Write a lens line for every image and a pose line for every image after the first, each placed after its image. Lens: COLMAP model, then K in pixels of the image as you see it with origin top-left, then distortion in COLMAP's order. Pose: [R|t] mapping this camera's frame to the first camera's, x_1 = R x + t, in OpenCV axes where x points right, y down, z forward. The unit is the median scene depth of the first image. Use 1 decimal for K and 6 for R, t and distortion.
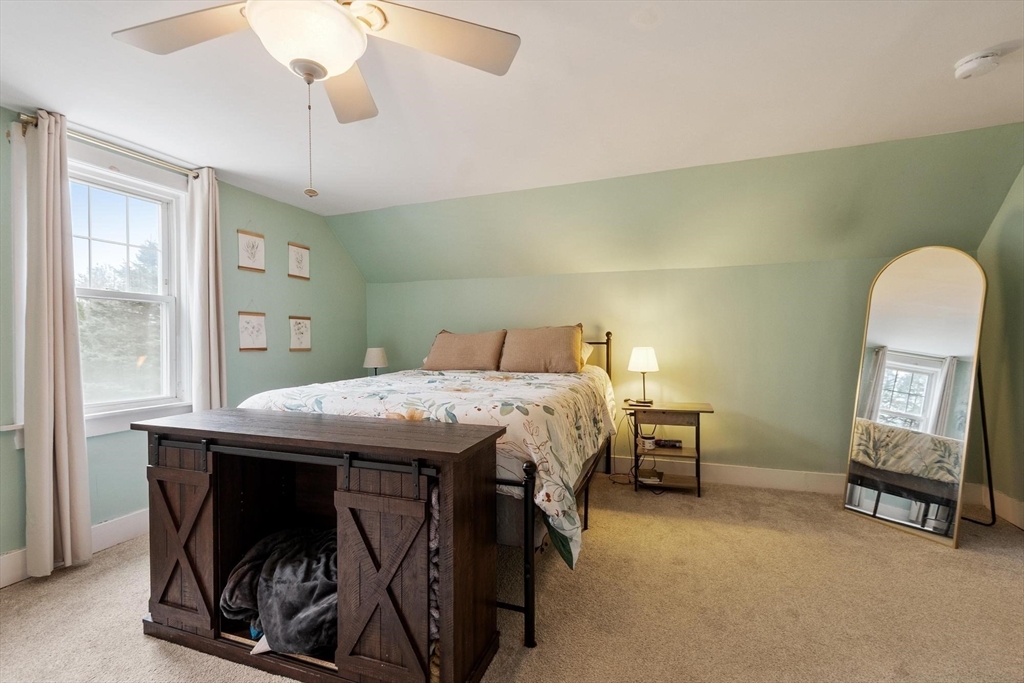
lens RADIAL K [[456.9, 0, 512.0], [0, 456.9, 341.5], [0, 0, 1]] dist [0.003031, 0.000167]
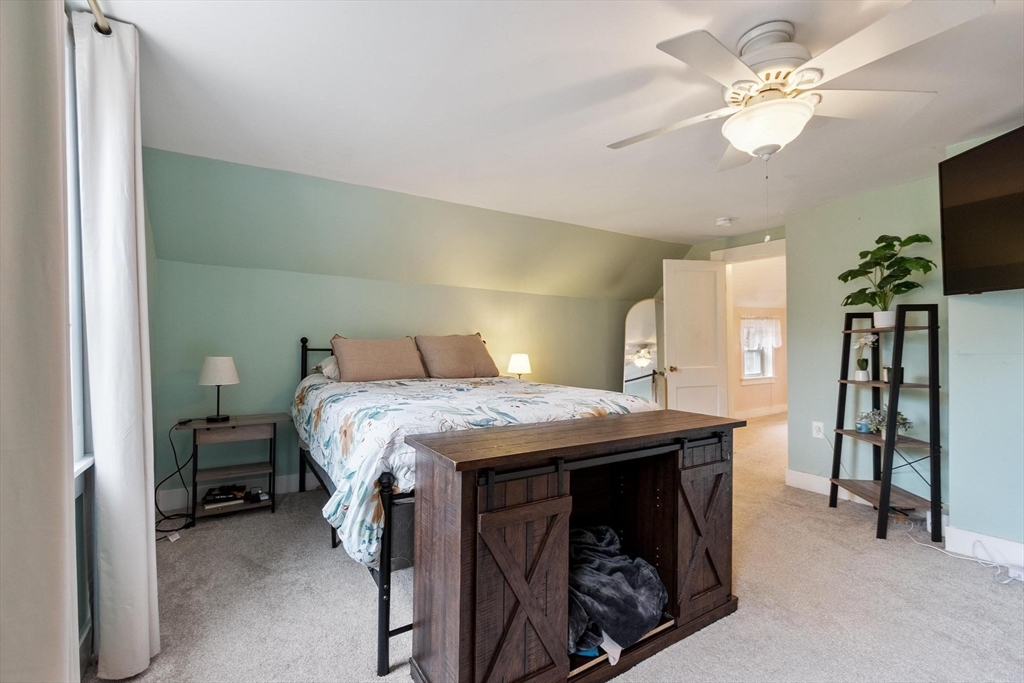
lens RADIAL K [[445.2, 0, 512.3], [0, 445.2, 345.2], [0, 0, 1]] dist [-0.000987, -0.000176]
pose [[0.612776, 0.013138, 0.790147, -0.787718], [-0.003029, 0.999894, -0.014276, 0.007067], [-0.790251, 0.006354, 0.612751, 0.314485]]
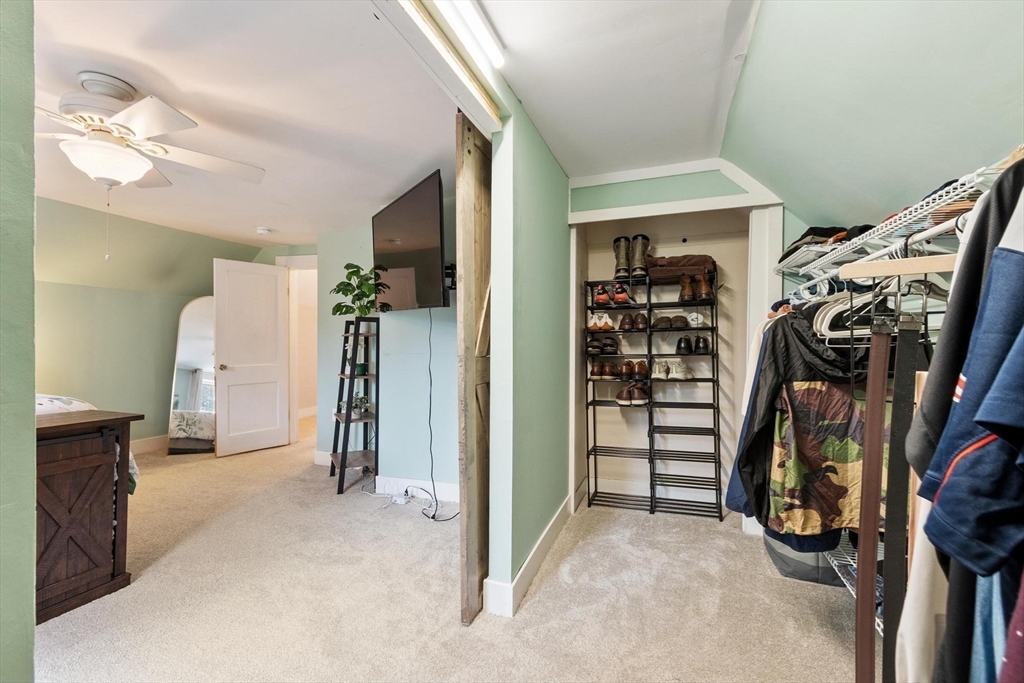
lens RADIAL K [[445.2, 0, 512.3], [0, 445.2, 345.2], [0, 0, 1]] dist [-0.000987, -0.000176]
pose [[-0.018575, 0.008766, 0.999789, -0.810297], [-0.004616, 0.999950, -0.008853, -0.003956], [-0.999817, -0.004780, -0.018534, -0.154034]]
